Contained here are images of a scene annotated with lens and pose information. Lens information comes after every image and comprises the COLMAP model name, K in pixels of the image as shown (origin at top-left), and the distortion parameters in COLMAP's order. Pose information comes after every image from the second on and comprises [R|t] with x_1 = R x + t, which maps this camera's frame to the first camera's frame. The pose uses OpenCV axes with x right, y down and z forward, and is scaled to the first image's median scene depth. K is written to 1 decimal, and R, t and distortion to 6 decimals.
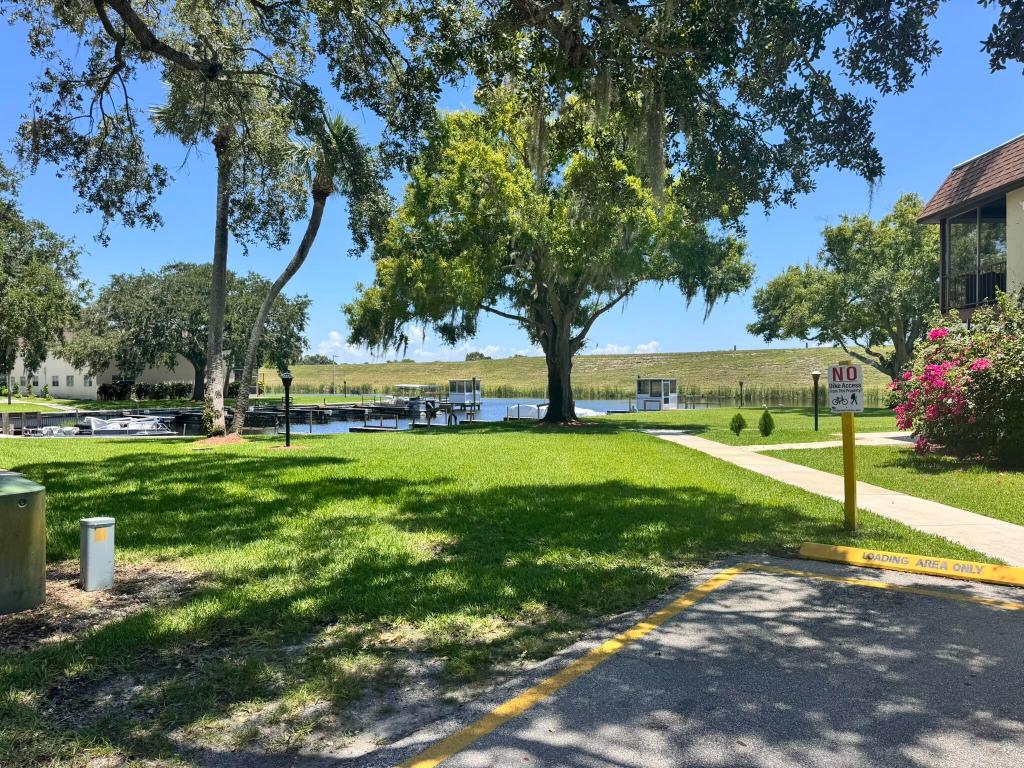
lens RADIAL K [[706.4, 0, 512.0], [0, 706.4, 384.0], [0, 0, 1]] dist [-0.003894, -0.005369]
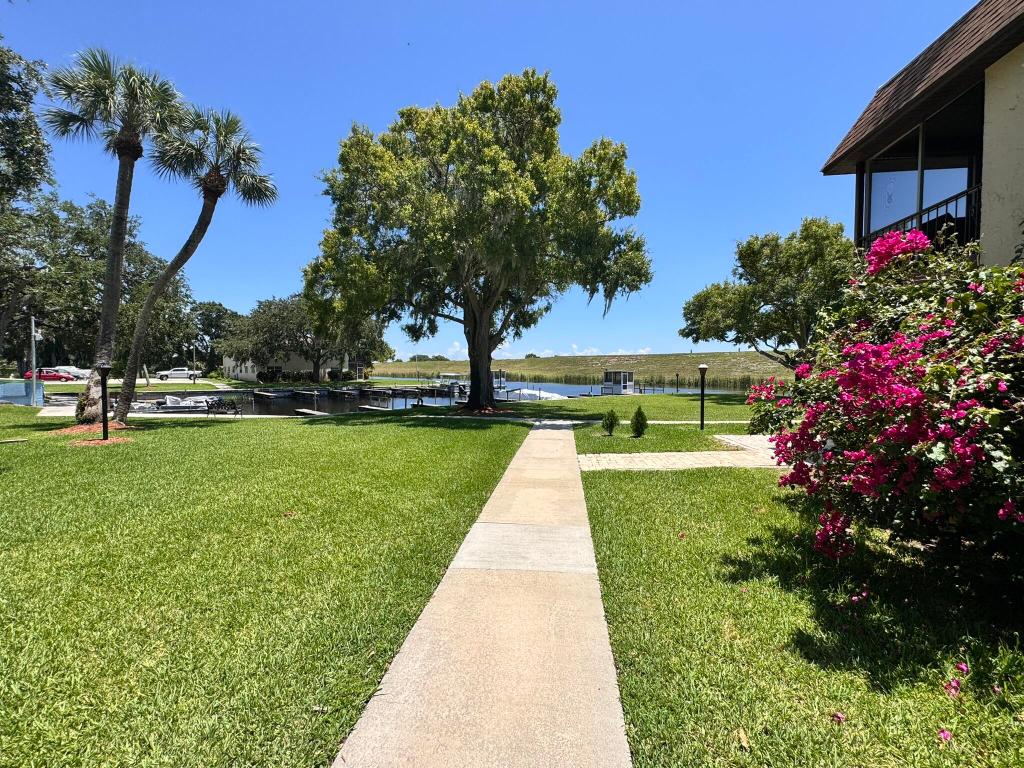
lens RADIAL K [[417.6, 0, 527.1], [0, 417.6, 378.6], [0, 0, 1]] dist [0.000701, 0.000165]
pose [[0.996476, 0.010568, -0.083211, 0.125197], [-0.009509, 0.999869, 0.013112, -0.002594], [0.083339, -0.012275, 0.996446, 0.220847]]
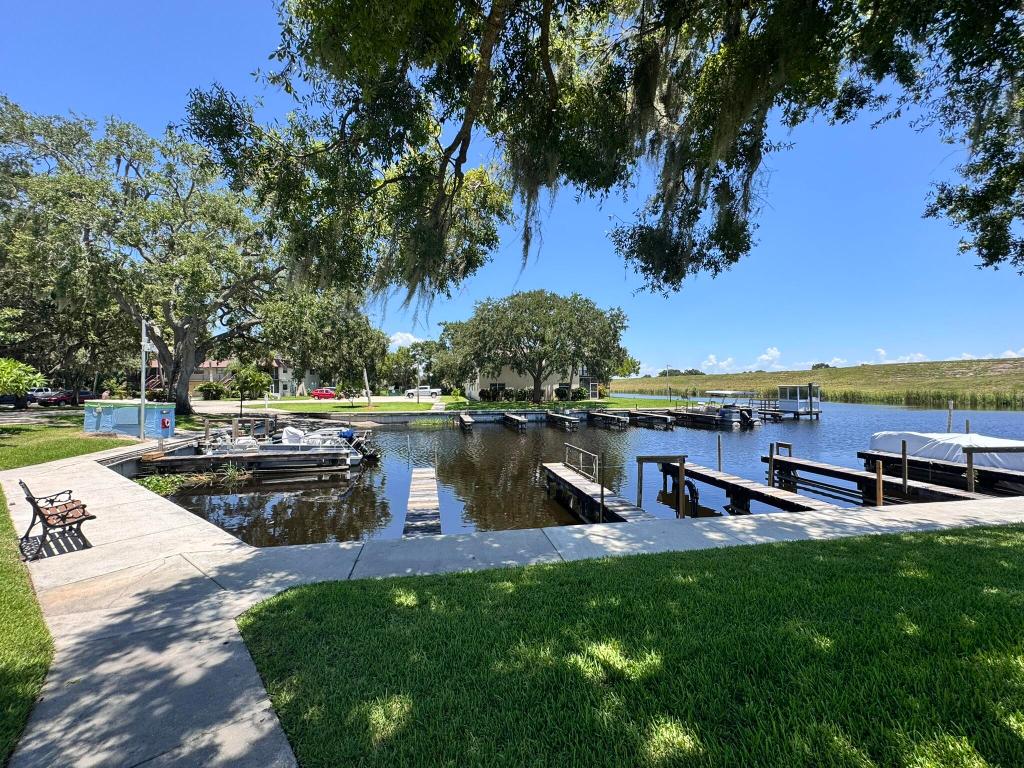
lens RADIAL K [[412.3, 0, 517.3], [0, 412.3, 382.8], [0, 0, 1]] dist [-0.003036, 0.000457]
pose [[0.771530, -0.006014, -0.636165, -0.014140], [-0.002189, 0.999924, -0.012107, -0.003451], [0.636190, 0.010734, 0.771458, 0.604107]]
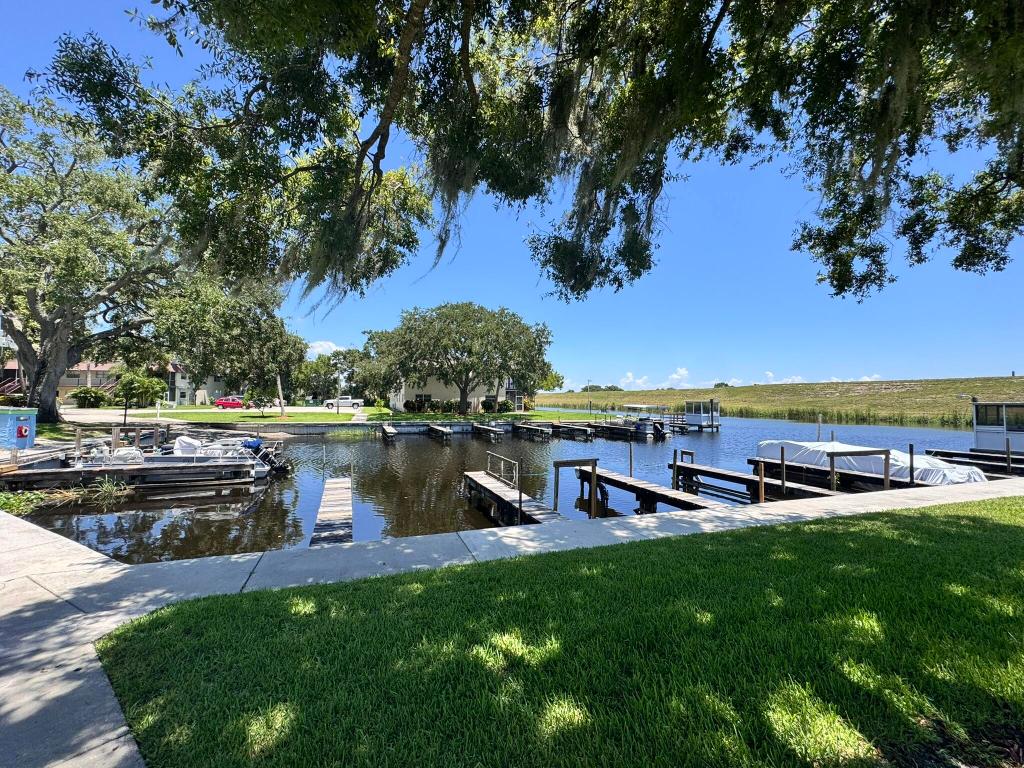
lens RADIAL K [[409.6, 0, 512.0], [0, 409.6, 384.0], [0, 0, 1]] dist [-0.001272, -0.000484]
pose [[0.864097, -0.007499, -0.503269, -0.011108], [-0.016841, 0.998898, -0.043801, 0.000065], [0.503043, 0.046324, 0.863019, 0.605540]]
